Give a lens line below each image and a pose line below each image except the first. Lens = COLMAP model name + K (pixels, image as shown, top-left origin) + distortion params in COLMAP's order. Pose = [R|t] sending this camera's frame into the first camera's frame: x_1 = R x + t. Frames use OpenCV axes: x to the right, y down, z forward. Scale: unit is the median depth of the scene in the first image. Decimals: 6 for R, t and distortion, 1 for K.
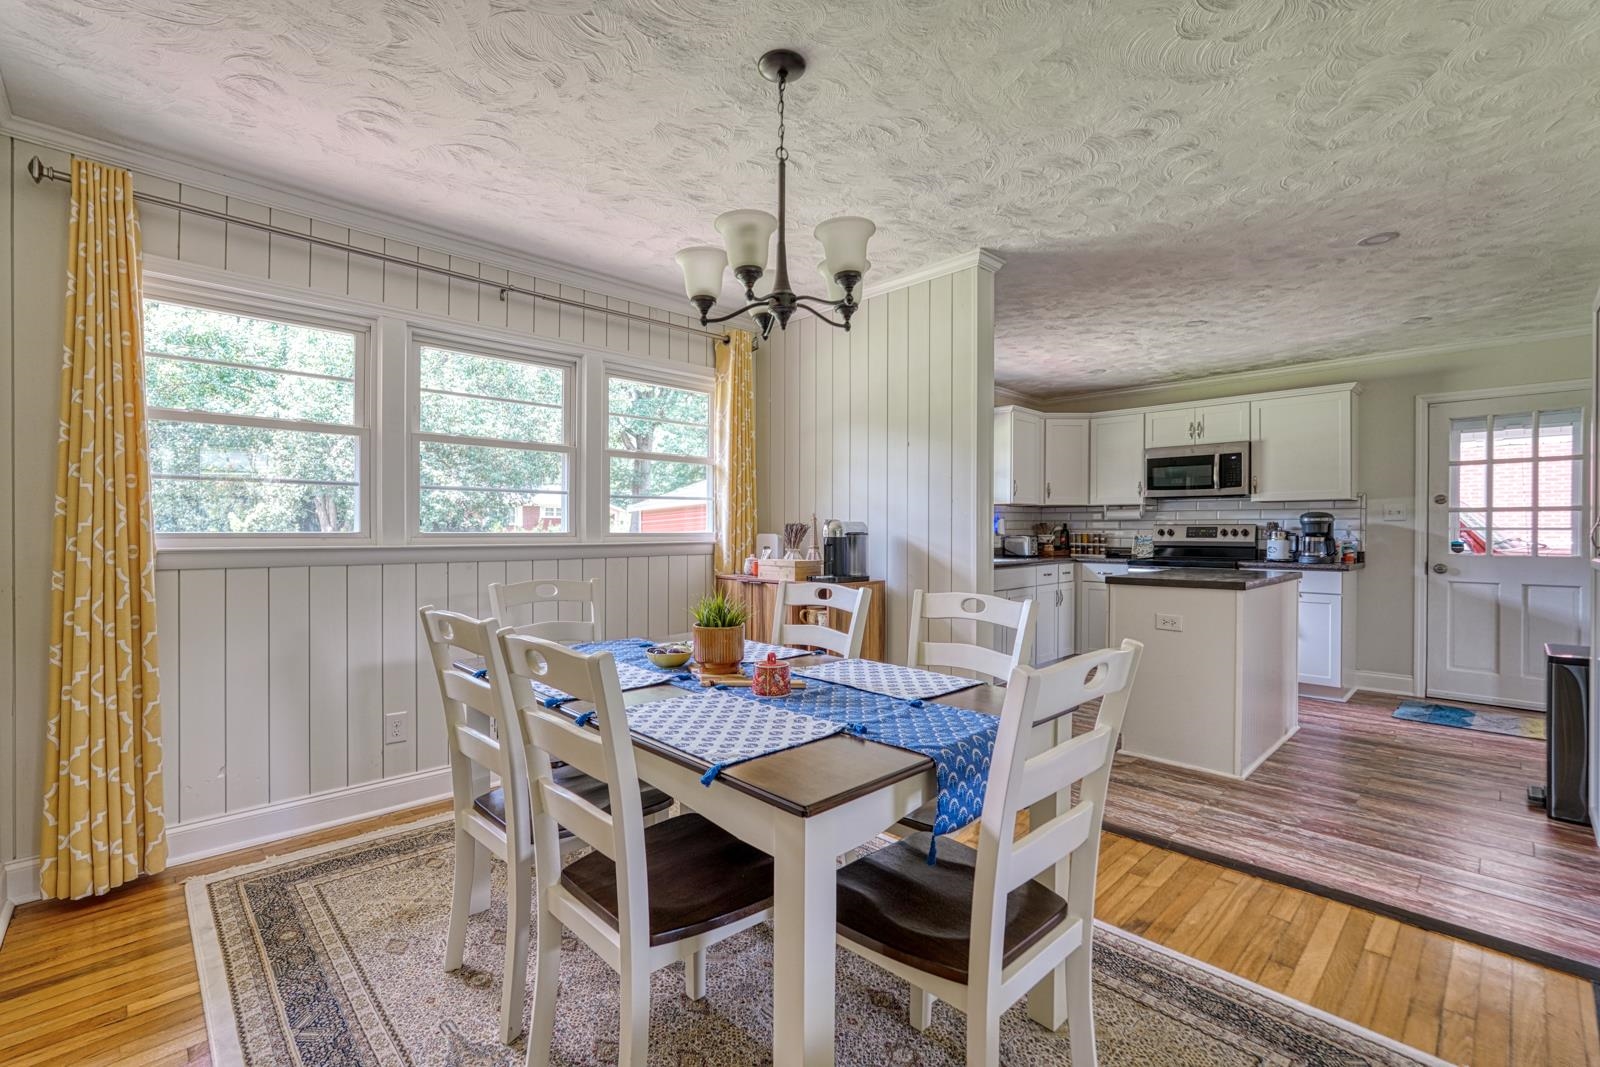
lens RADIAL K [[703.3, 0, 800.0], [0, 703.3, 533.5], [0, 0, 1]] dist [-0.002102, -0.000102]
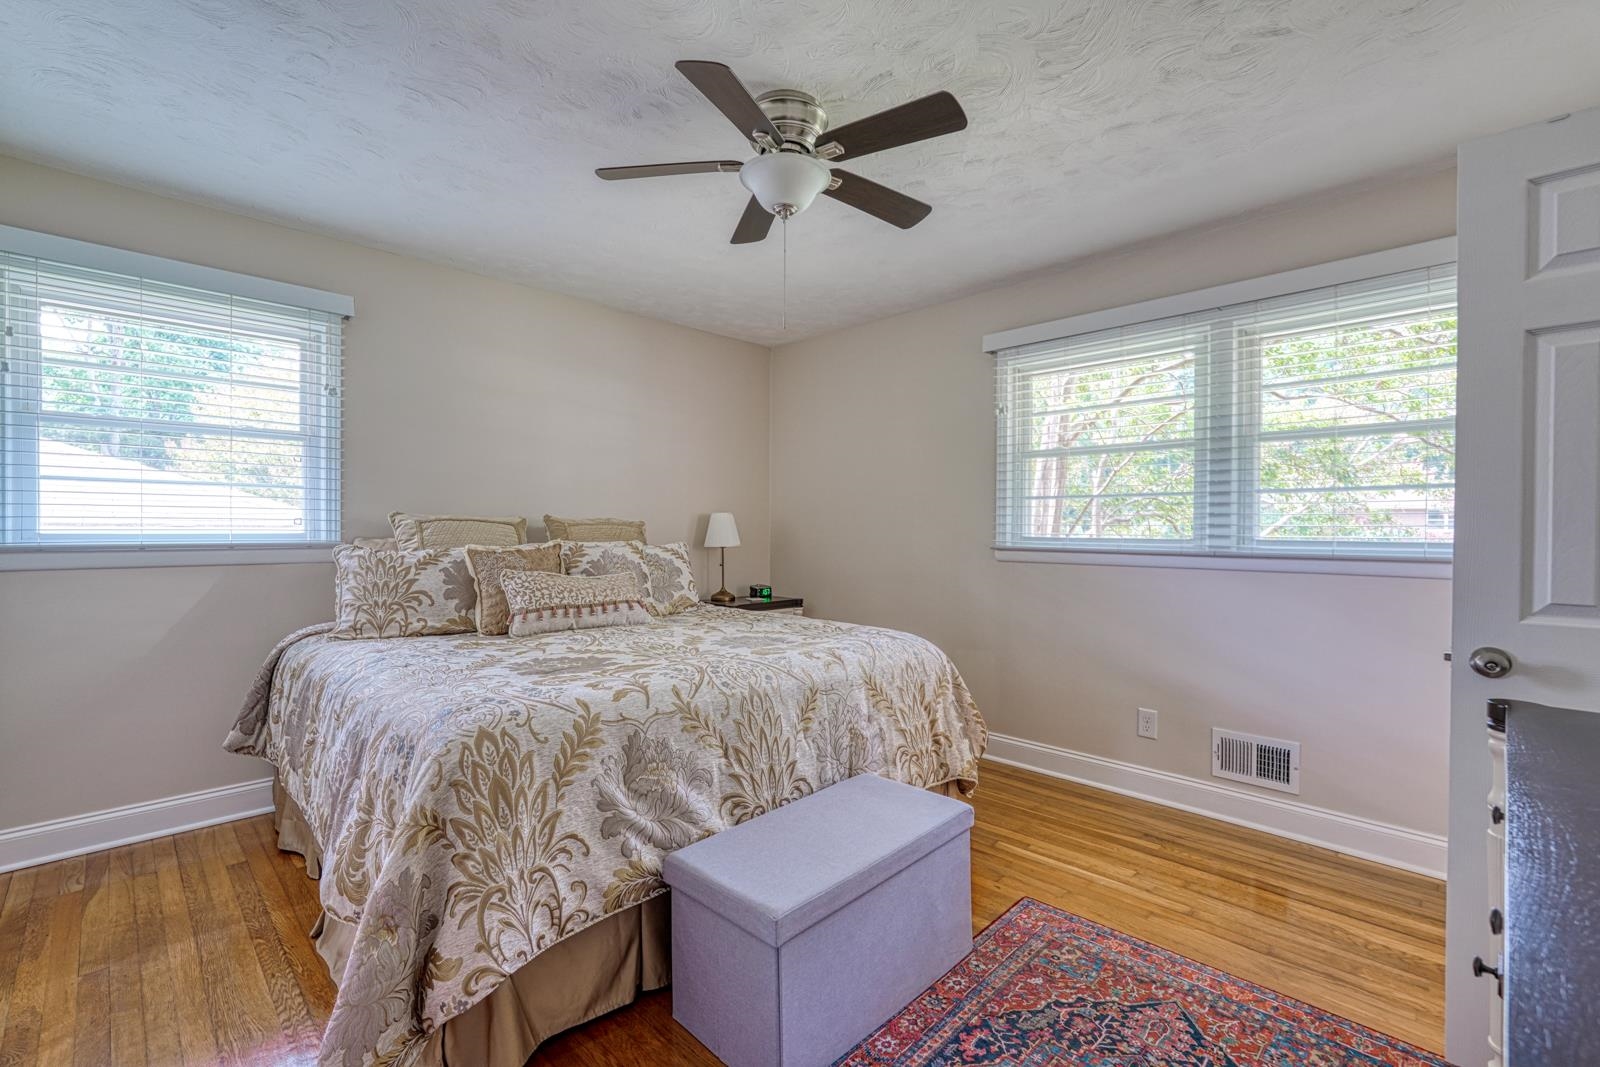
lens RADIAL K [[697.3, 0, 800.0], [0, 697.3, 533.5], [0, 0, 1]] dist [-0.008029, -0.000179]
pose [[0.011004, -0.001513, -0.999938, 0.447783], [-0.014948, 0.999887, -0.001677, -0.000015], [0.999828, 0.014966, 0.010980, 0.438535]]
